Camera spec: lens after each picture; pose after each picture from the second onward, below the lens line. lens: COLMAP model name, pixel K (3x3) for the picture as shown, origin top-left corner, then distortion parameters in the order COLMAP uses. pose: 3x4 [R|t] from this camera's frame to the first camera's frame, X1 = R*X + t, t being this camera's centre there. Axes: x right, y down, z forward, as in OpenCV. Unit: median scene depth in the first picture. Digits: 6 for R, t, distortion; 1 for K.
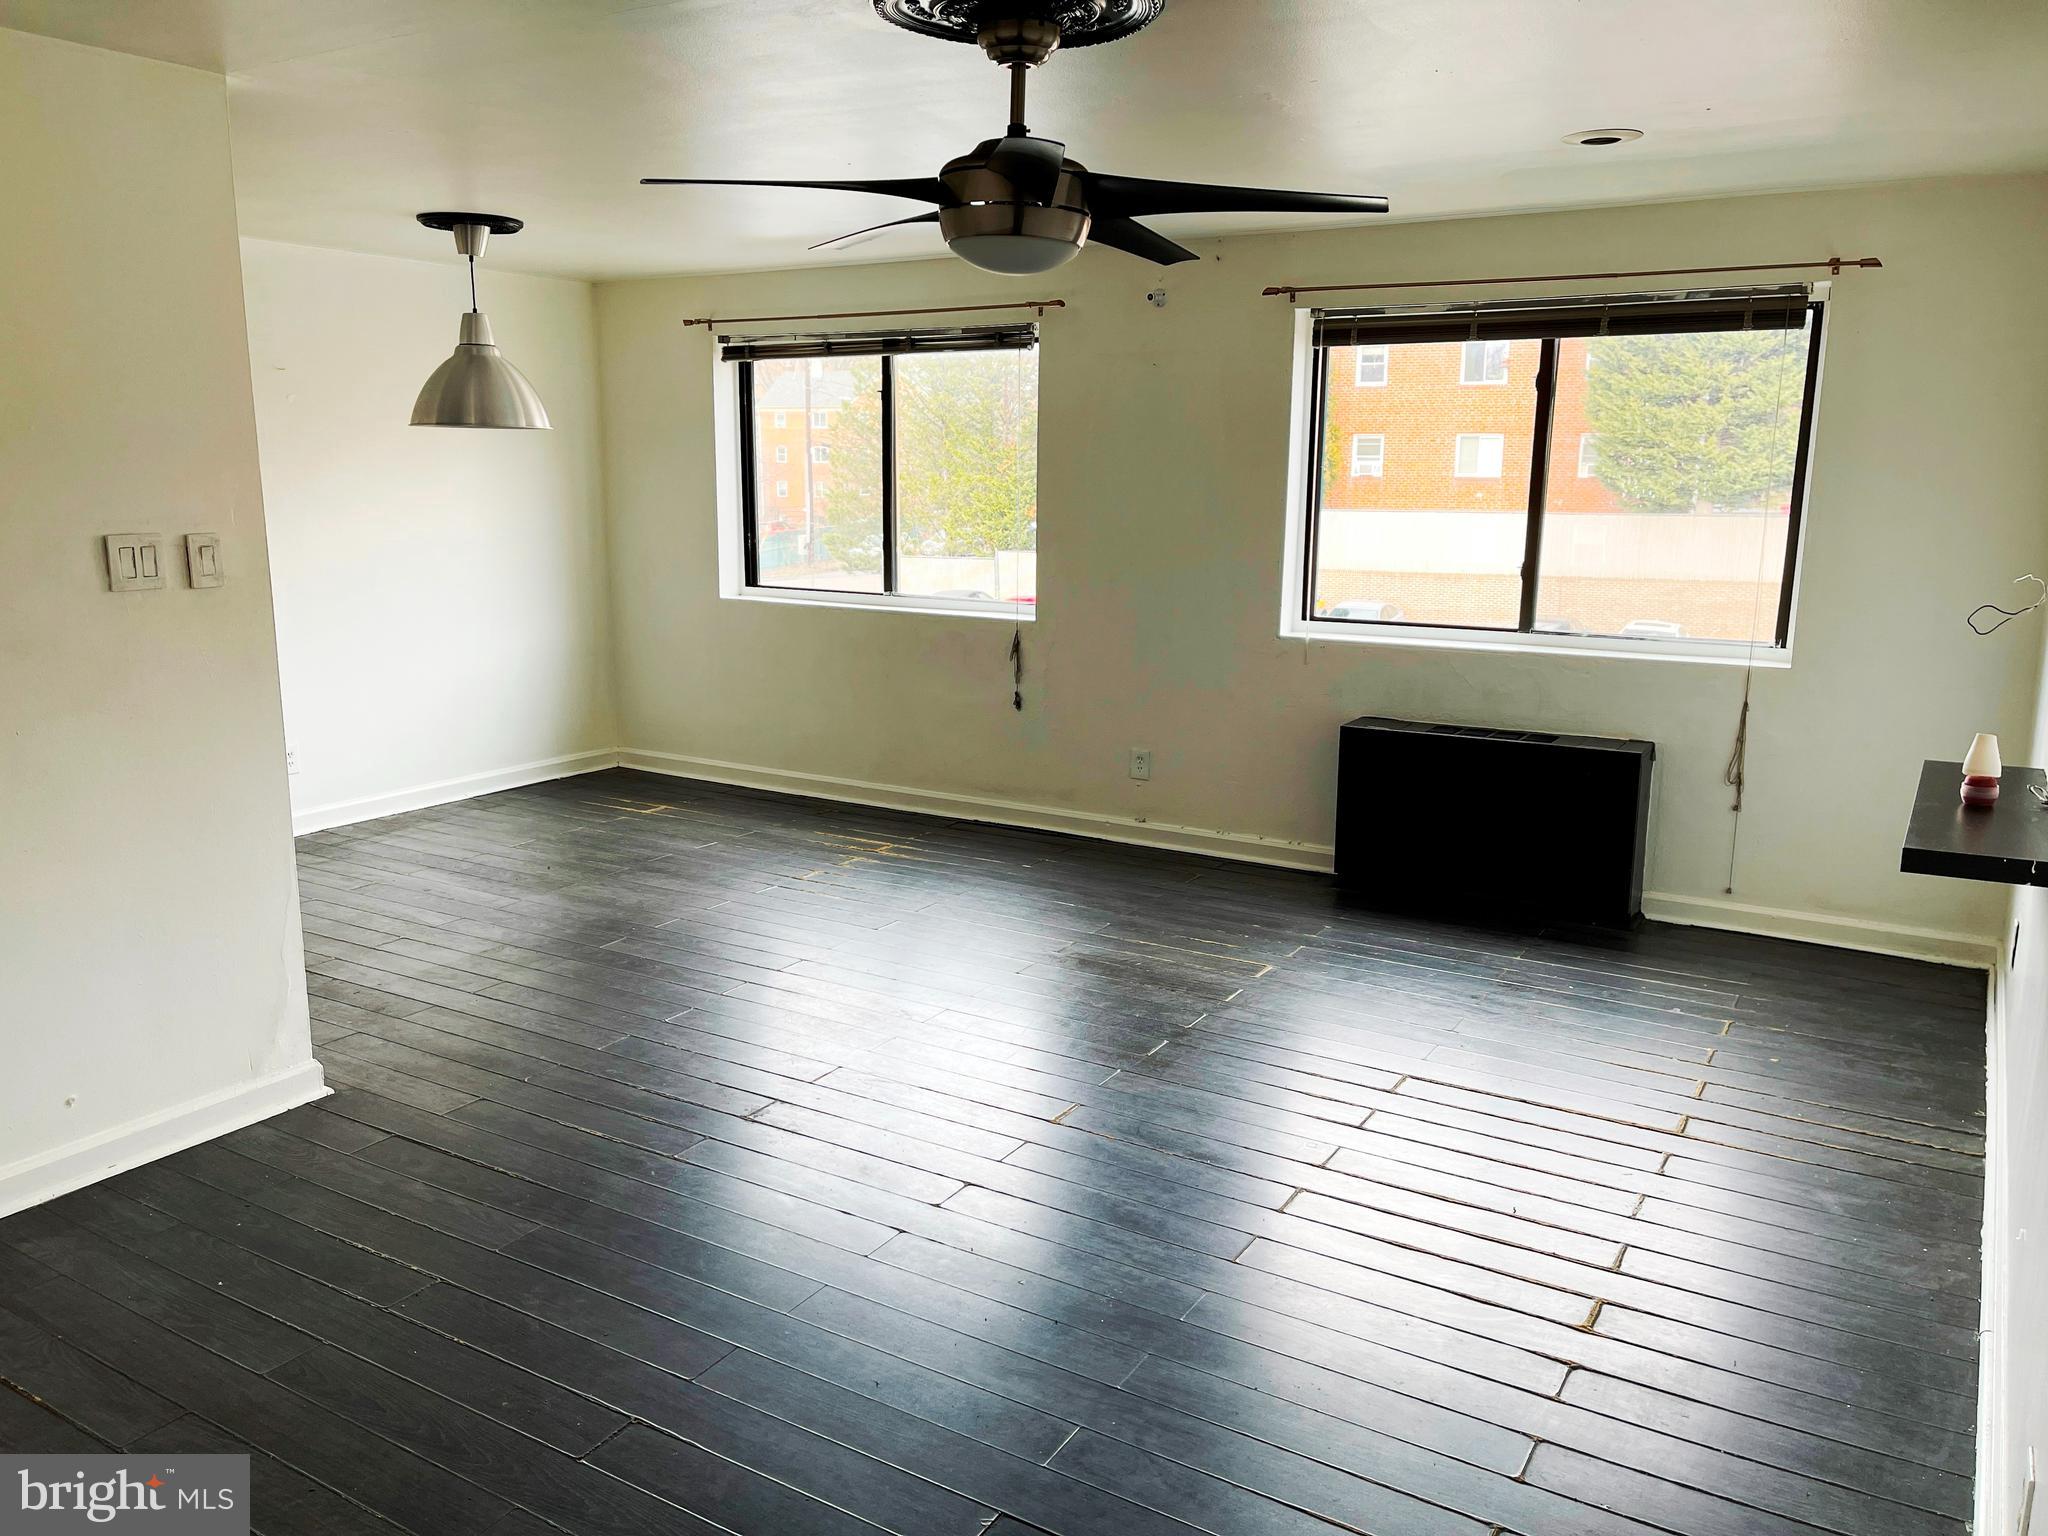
lens RADIAL K [[1545.0, 0, 1024.0], [0, 1545.0, 768.0], [0, 0, 1]] dist [0.077294, -0.124258]
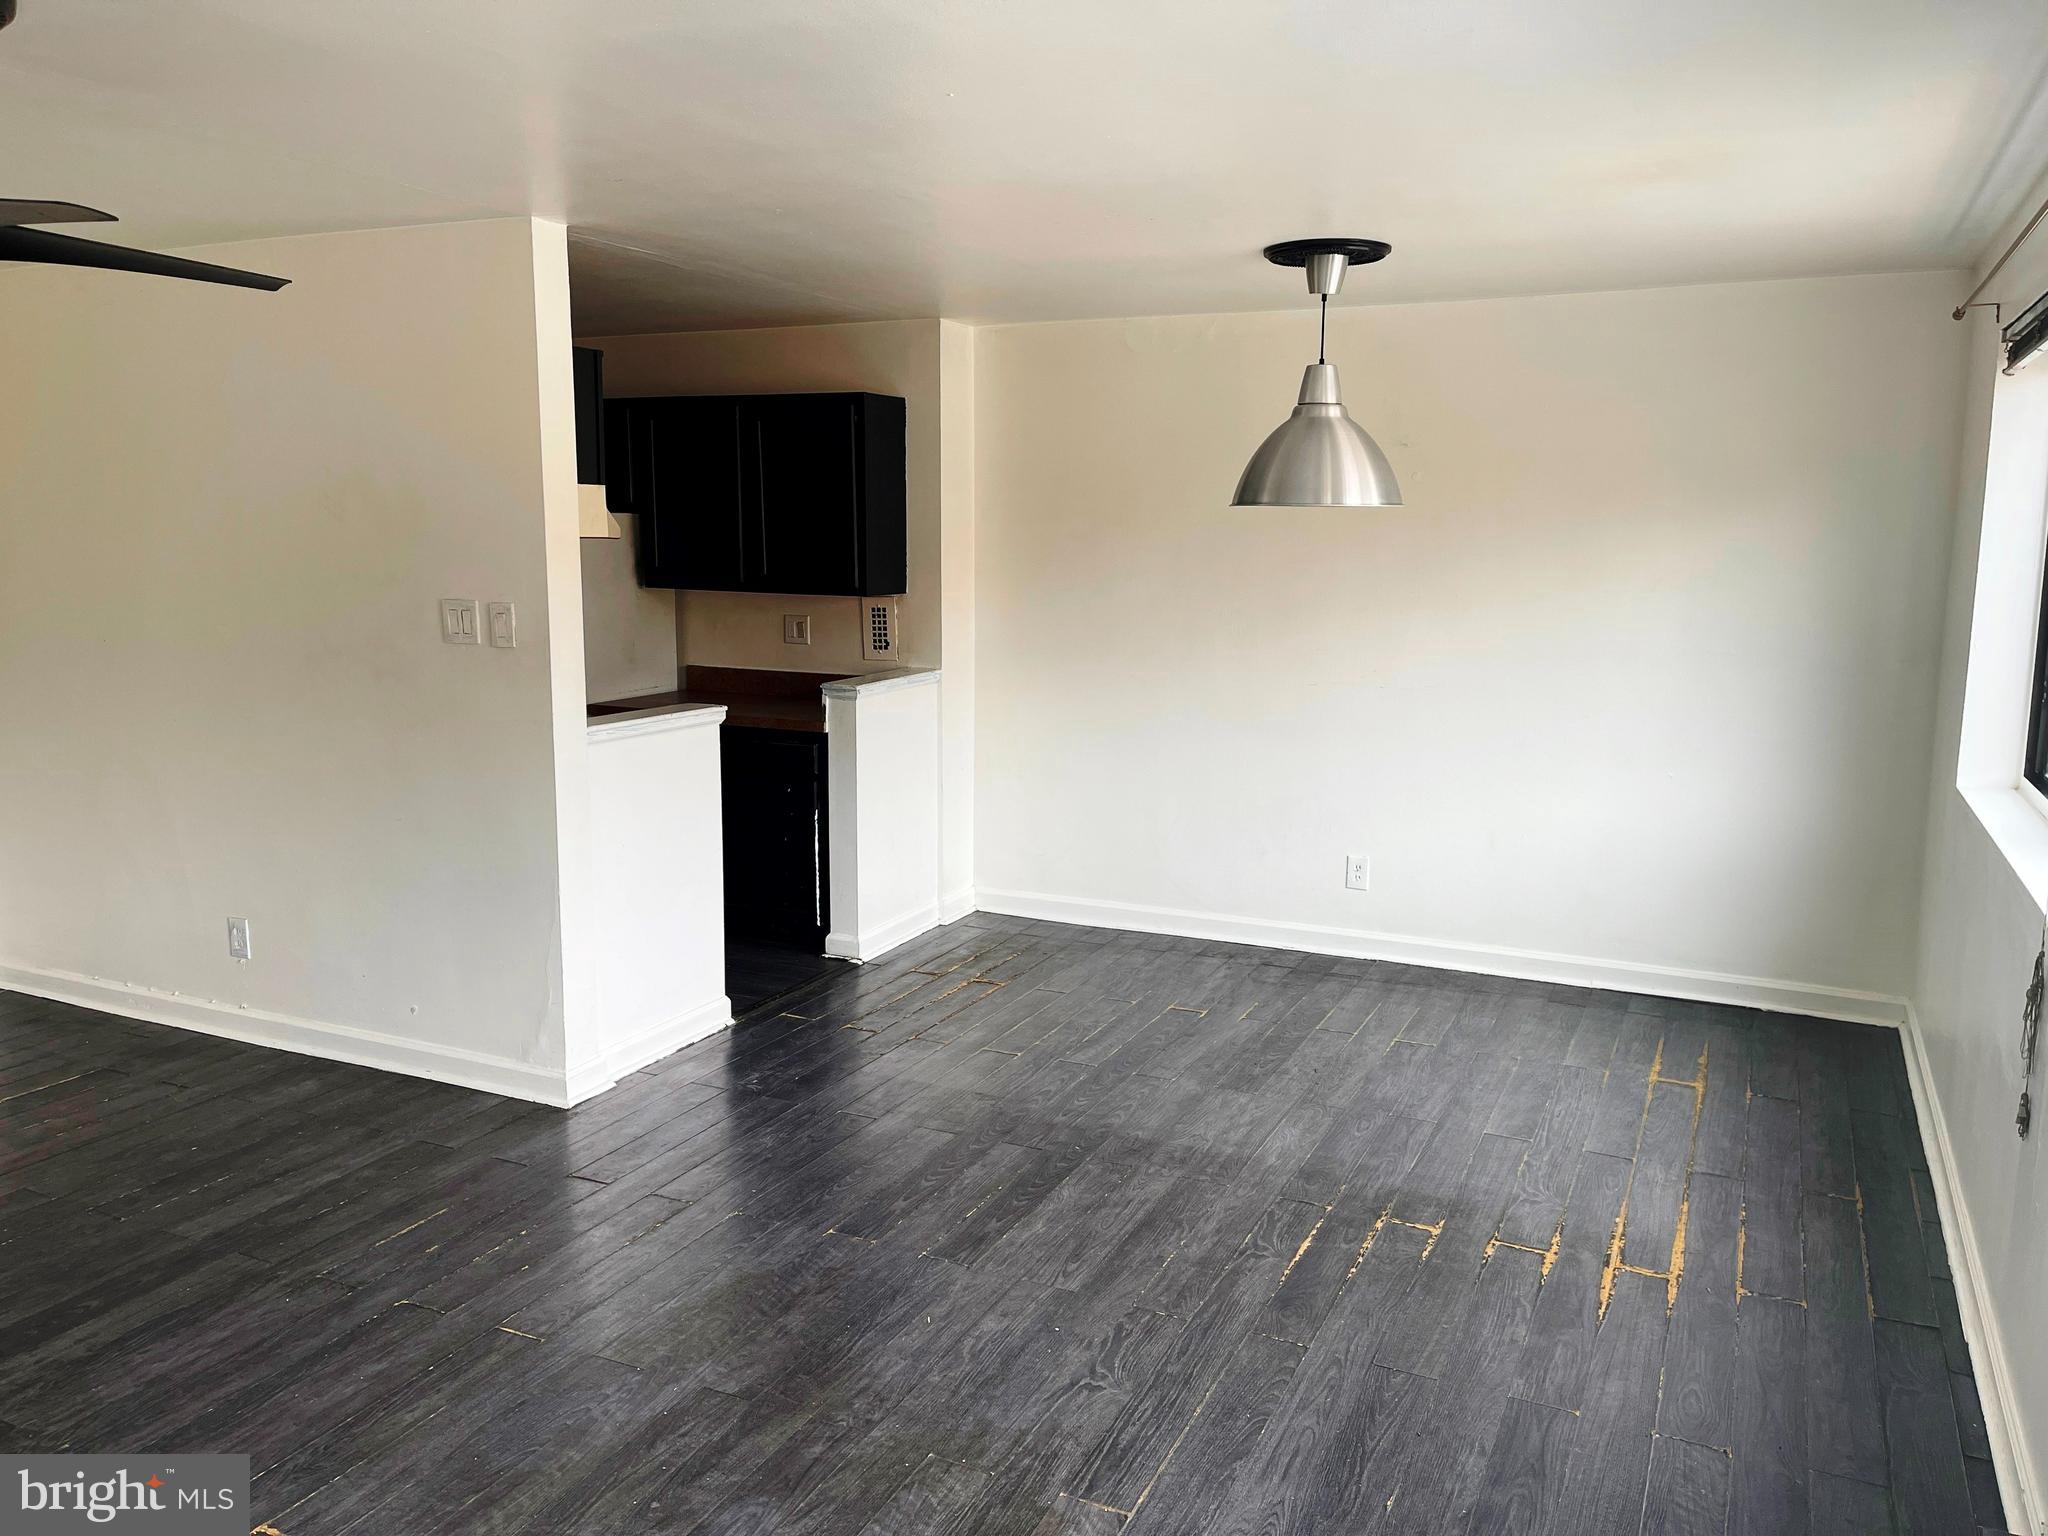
lens RADIAL K [[1545.0, 0, 1024.0], [0, 1545.0, 768.0], [0, 0, 1]] dist [0.077294, -0.124258]
pose [[0.094277, 0.150200, -0.984150, 0.454277], [-0.198635, 0.971514, 0.129243, -0.166063], [0.975529, 0.183302, 0.121427, 0.807514]]
